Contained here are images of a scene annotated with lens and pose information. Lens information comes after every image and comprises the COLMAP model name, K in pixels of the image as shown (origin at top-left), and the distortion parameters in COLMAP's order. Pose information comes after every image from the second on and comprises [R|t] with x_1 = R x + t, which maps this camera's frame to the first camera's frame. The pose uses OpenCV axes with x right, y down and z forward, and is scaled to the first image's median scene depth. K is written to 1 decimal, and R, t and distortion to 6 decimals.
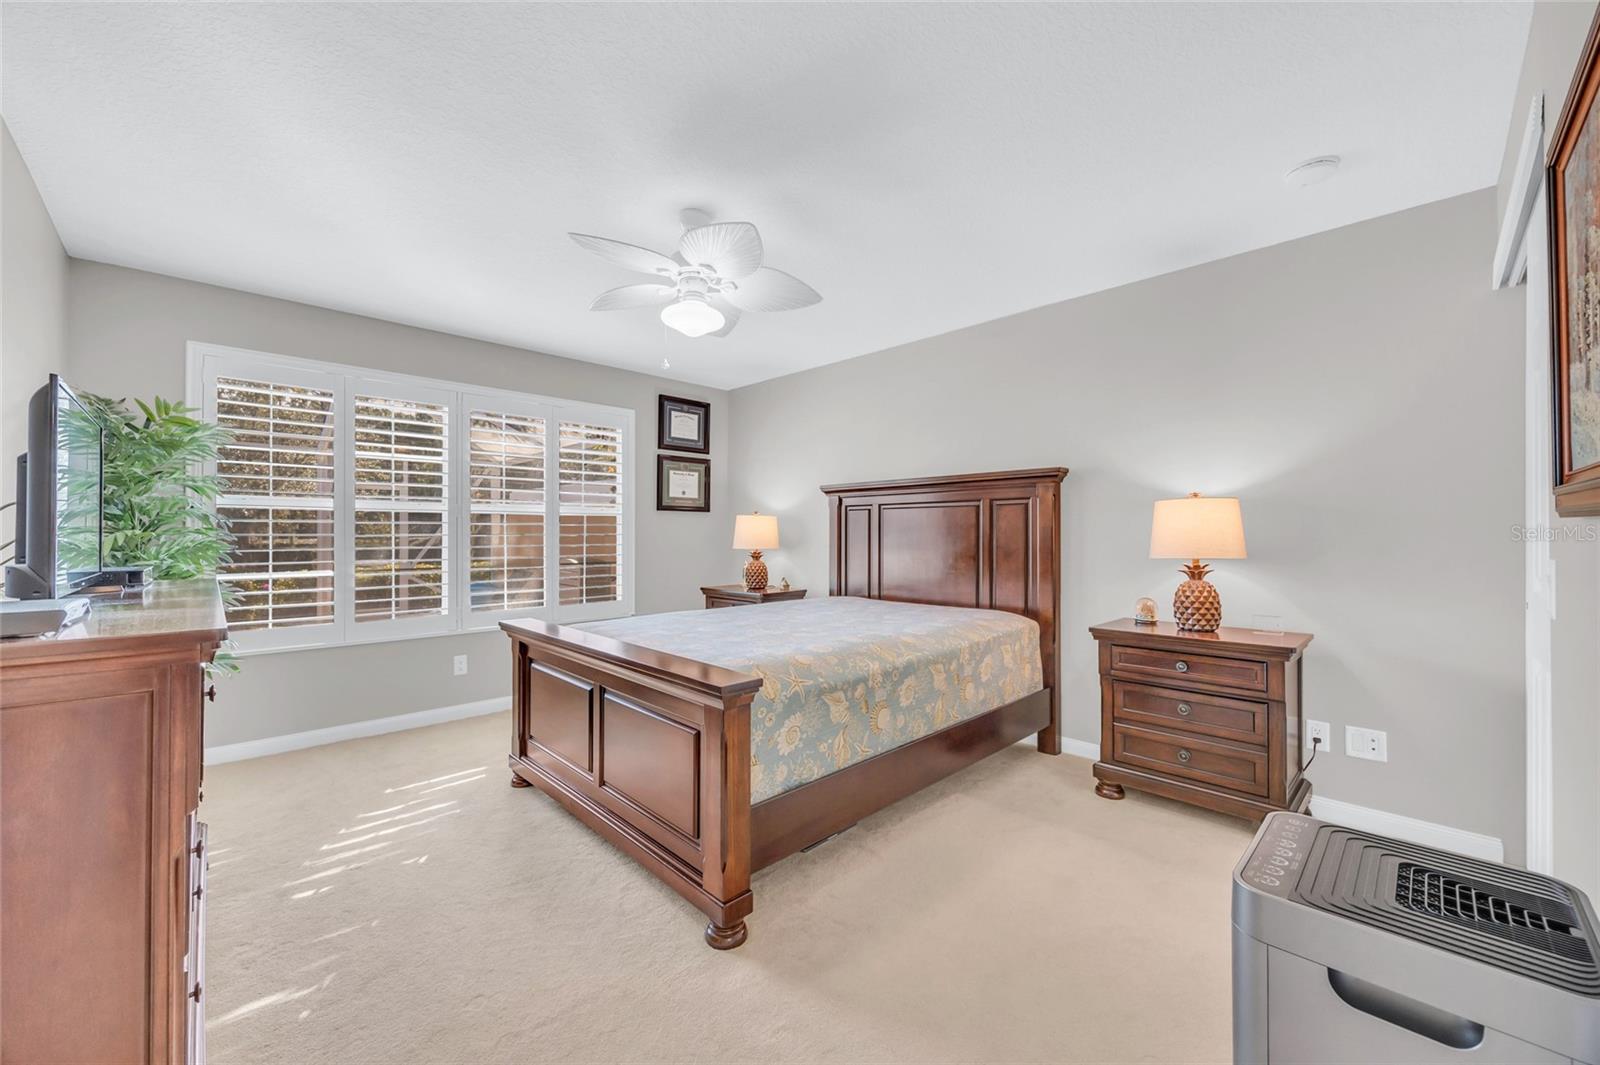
lens RADIAL K [[615.7, 0, 808.7], [0, 615.7, 530.2], [0, 0, 1]] dist [-0.005638, -0.000224]
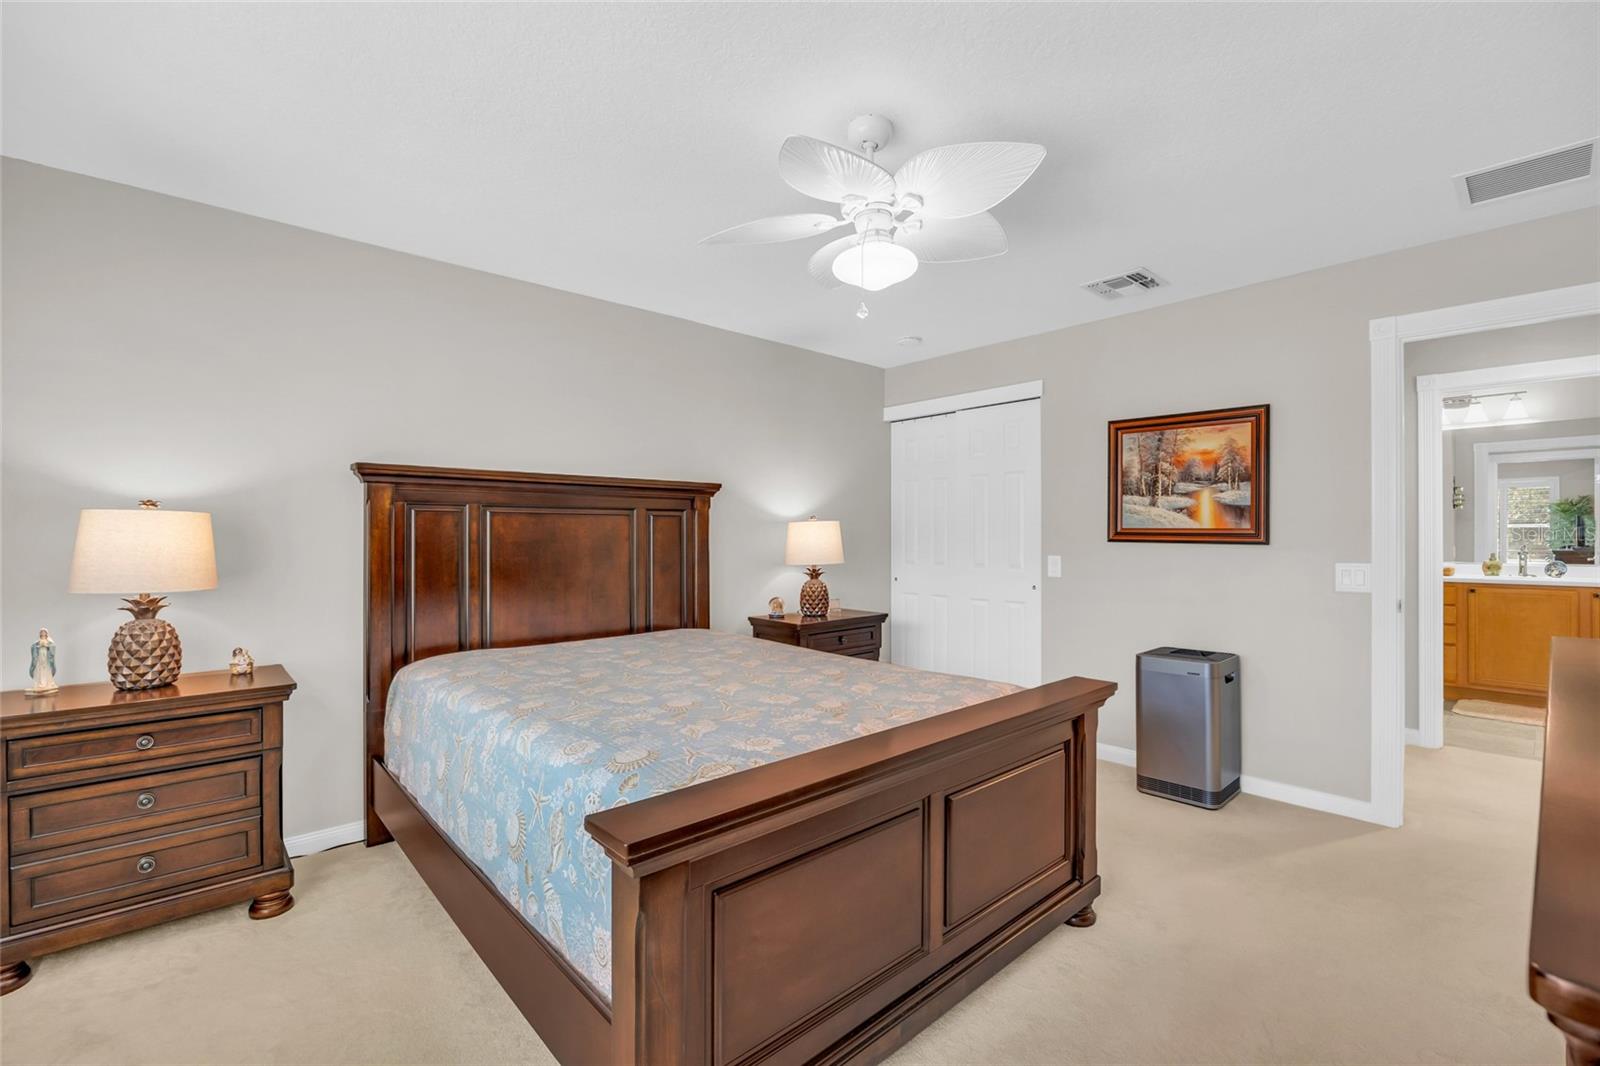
lens RADIAL K [[726.6, 0, 812.2], [0, 726.6, 537.1], [0, 0, 1]] dist [-0.026702, 0.000120]
pose [[0.025184, 0.012707, 0.999602, -0.200758], [0.008732, 0.999878, -0.012931, 0.001506], [-0.999645, 0.009054, 0.025070, 0.197811]]
